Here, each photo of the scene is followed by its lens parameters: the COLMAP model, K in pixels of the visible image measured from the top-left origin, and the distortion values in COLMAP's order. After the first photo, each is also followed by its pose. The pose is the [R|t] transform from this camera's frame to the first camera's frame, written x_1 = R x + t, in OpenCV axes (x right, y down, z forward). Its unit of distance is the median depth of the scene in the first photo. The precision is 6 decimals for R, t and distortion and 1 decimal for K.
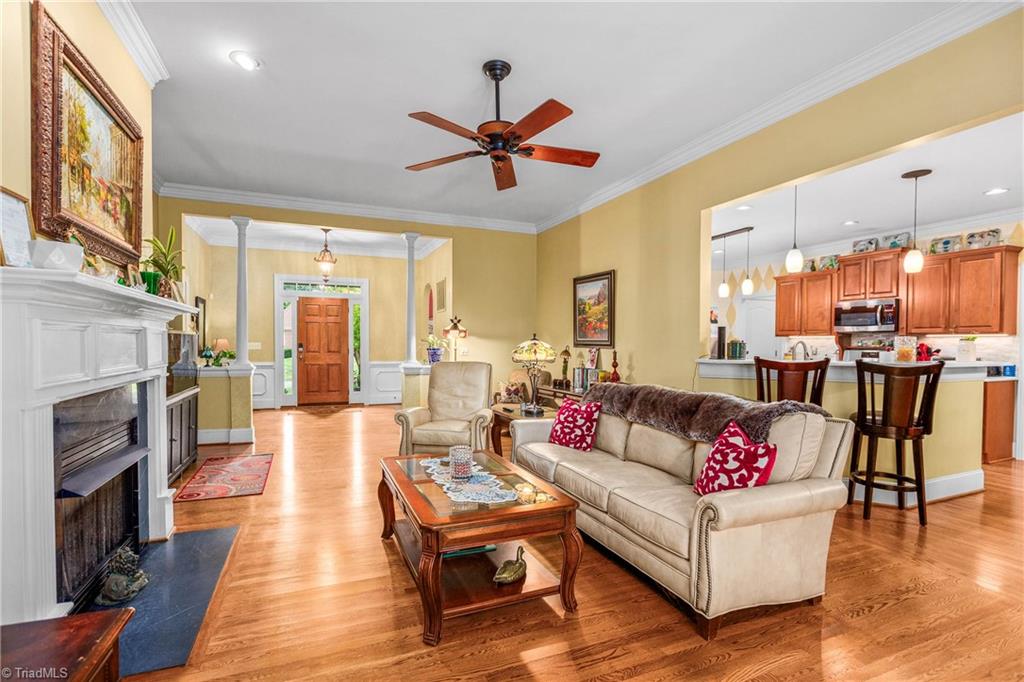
lens RADIAL K [[478.1, 0, 512.7], [0, 478.1, 350.0], [0, 0, 1]] dist [-0.002229, -0.000303]
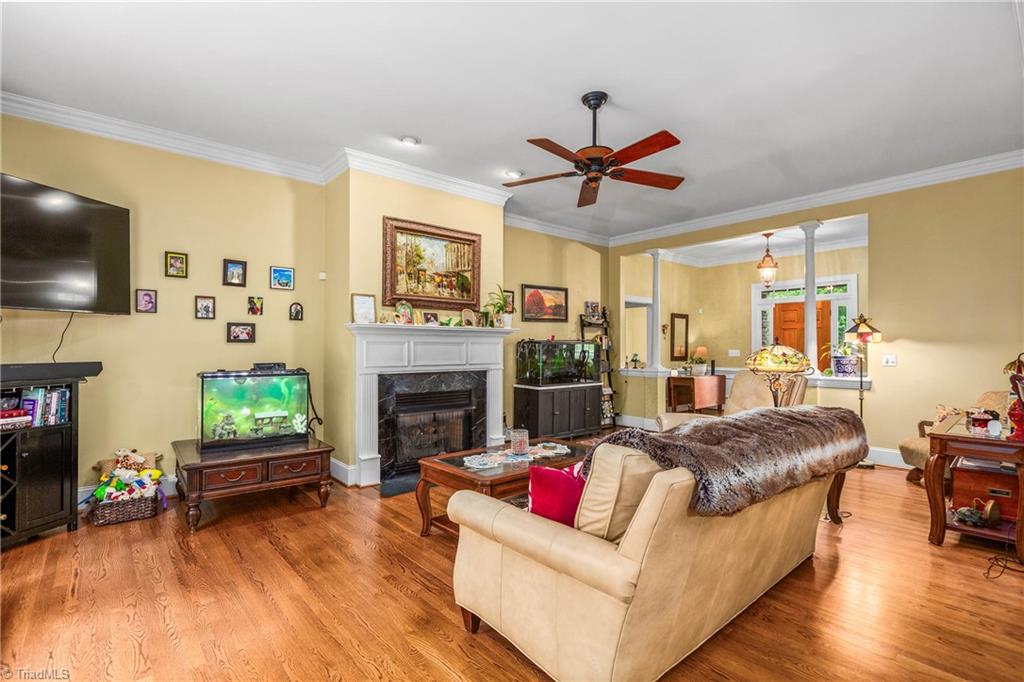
lens RADIAL K [[490.5, 0, 512.8], [0, 490.5, 343.9], [0, 0, 1]] dist [-0.001096, -0.000397]
pose [[0.302784, -0.012895, -0.952972, 0.969655], [-0.015008, 0.999720, -0.018296, -0.004441], [0.952941, 0.019842, 0.302506, 0.493422]]
